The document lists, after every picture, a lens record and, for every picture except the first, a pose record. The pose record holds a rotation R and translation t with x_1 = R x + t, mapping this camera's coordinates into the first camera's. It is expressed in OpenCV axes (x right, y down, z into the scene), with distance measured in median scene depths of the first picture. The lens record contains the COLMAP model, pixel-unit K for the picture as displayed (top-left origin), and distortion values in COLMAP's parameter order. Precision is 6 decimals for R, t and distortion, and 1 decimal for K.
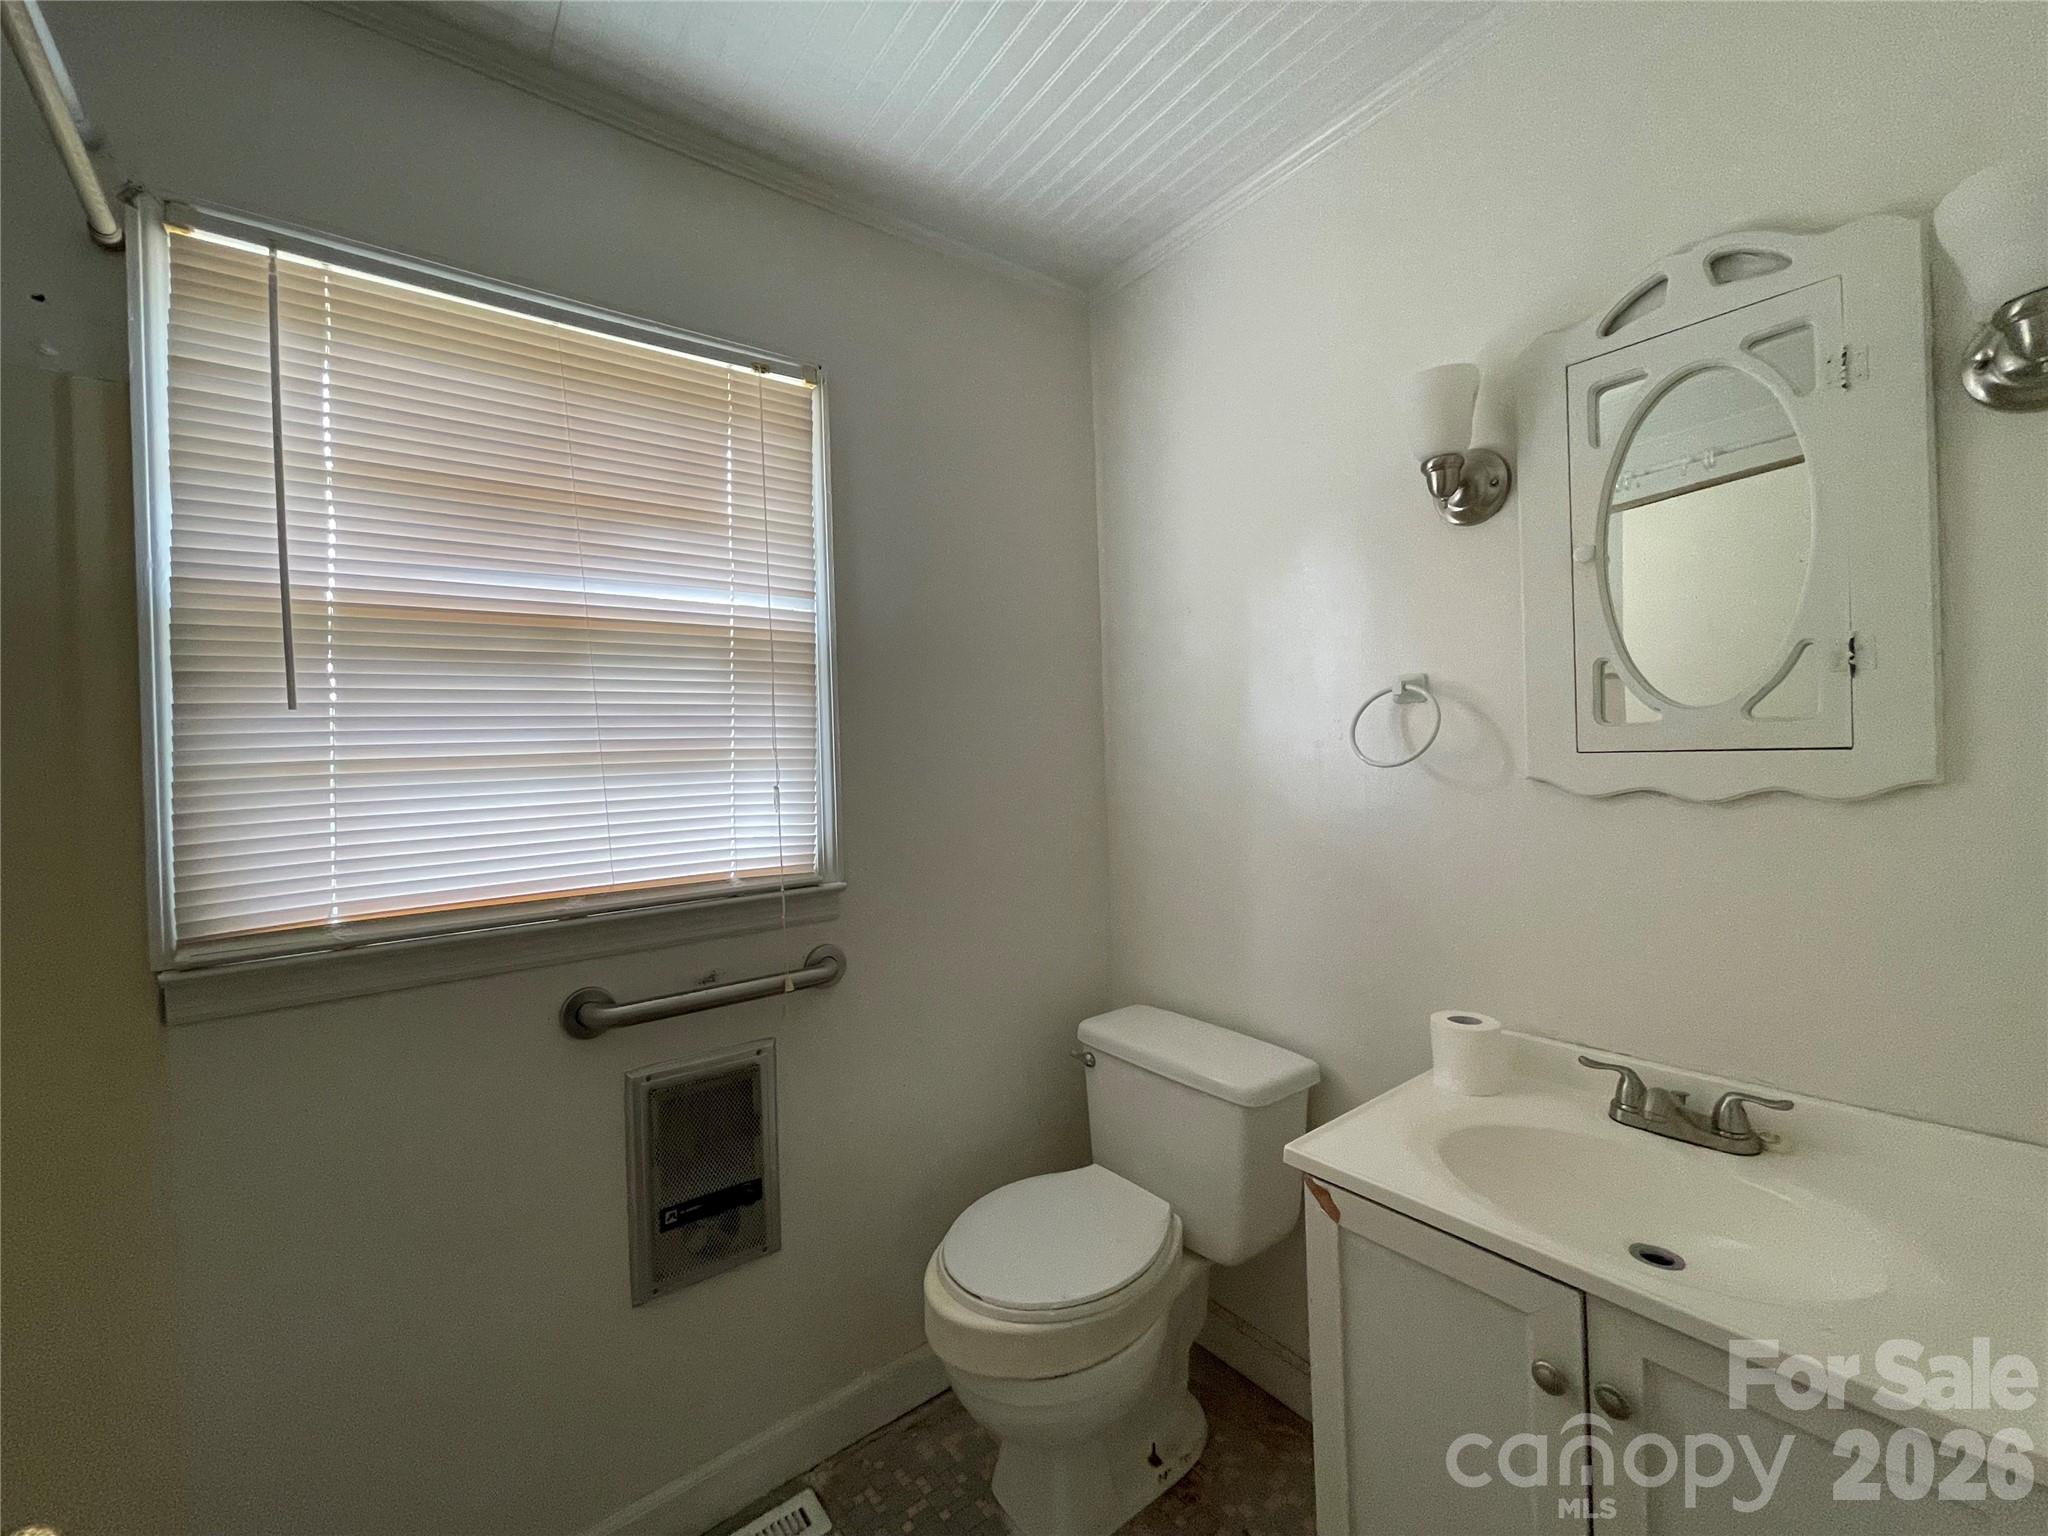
lens RADIAL K [[825.9, 0, 1023.4], [0, 825.9, 772.0], [0, 0, 1]] dist [-0.001202, 0.001110]
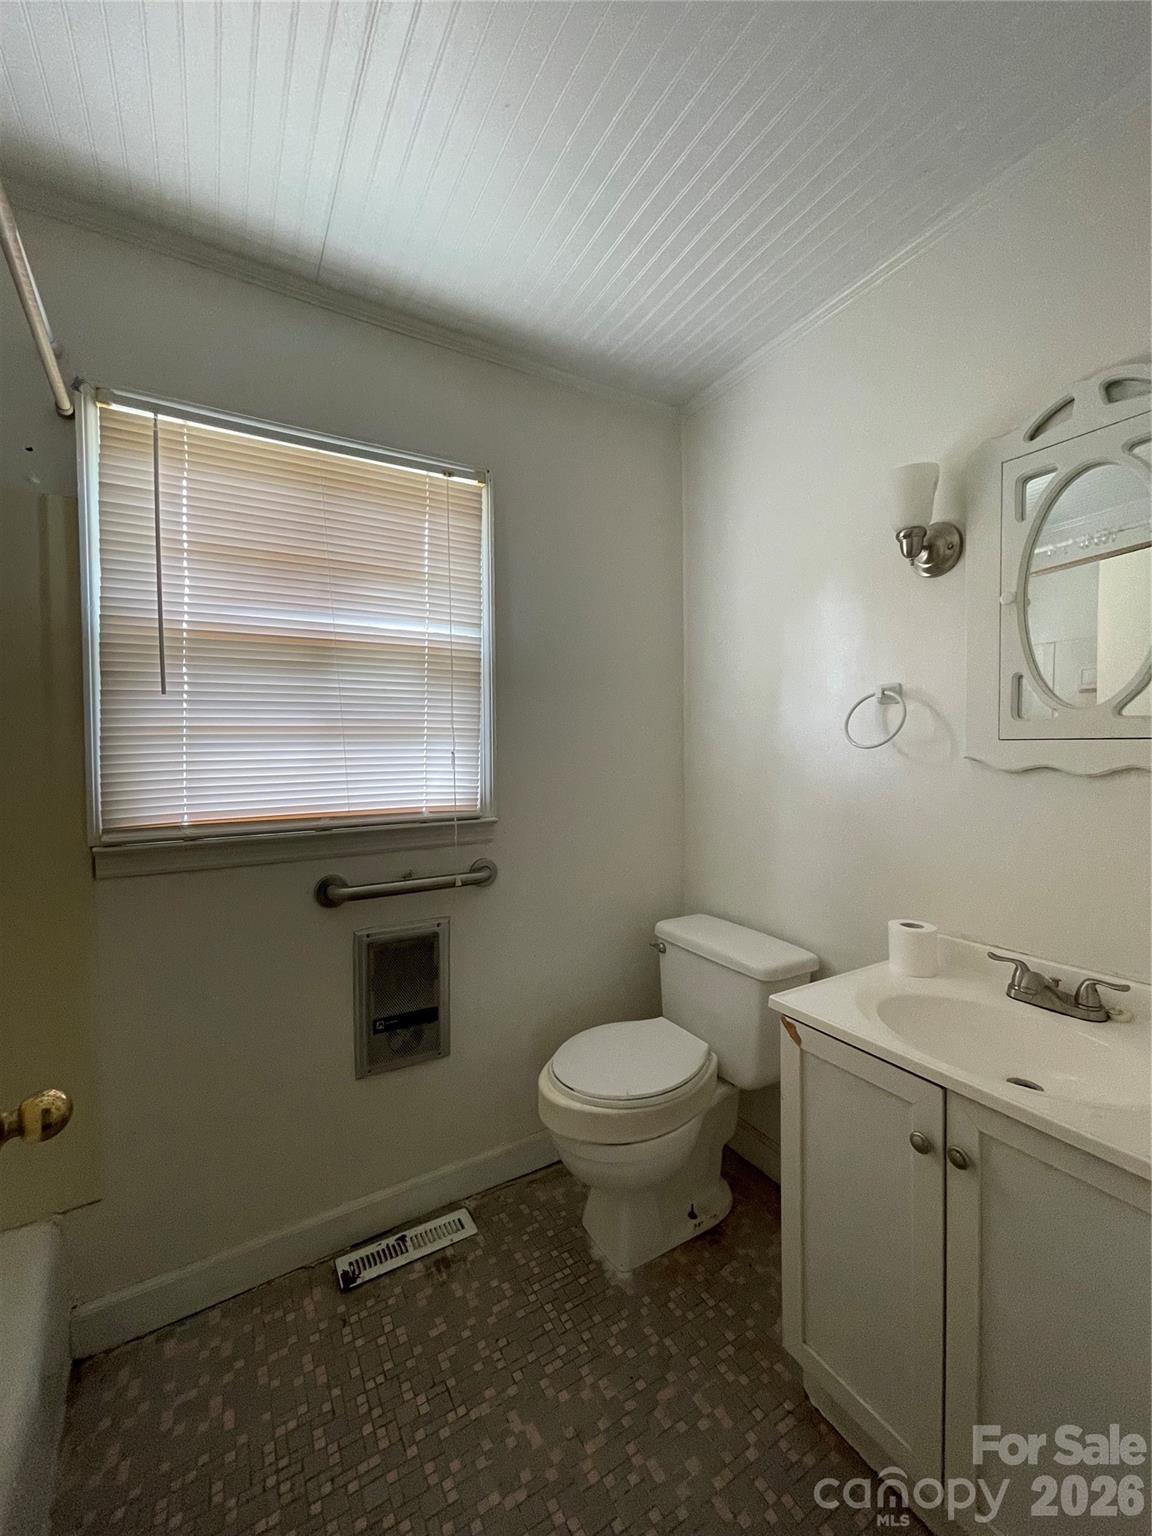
lens RADIAL K [[619.5, 0, 588.0], [0, 619.5, 773.1], [0, 0, 1]] dist [-0.001202, 0.001110]
pose [[0.993635, 0.028653, -0.108947, 0.083913], [-0.025947, 0.999321, 0.026175, 0.022624], [0.109623, -0.023181, 0.993703, -0.121450]]
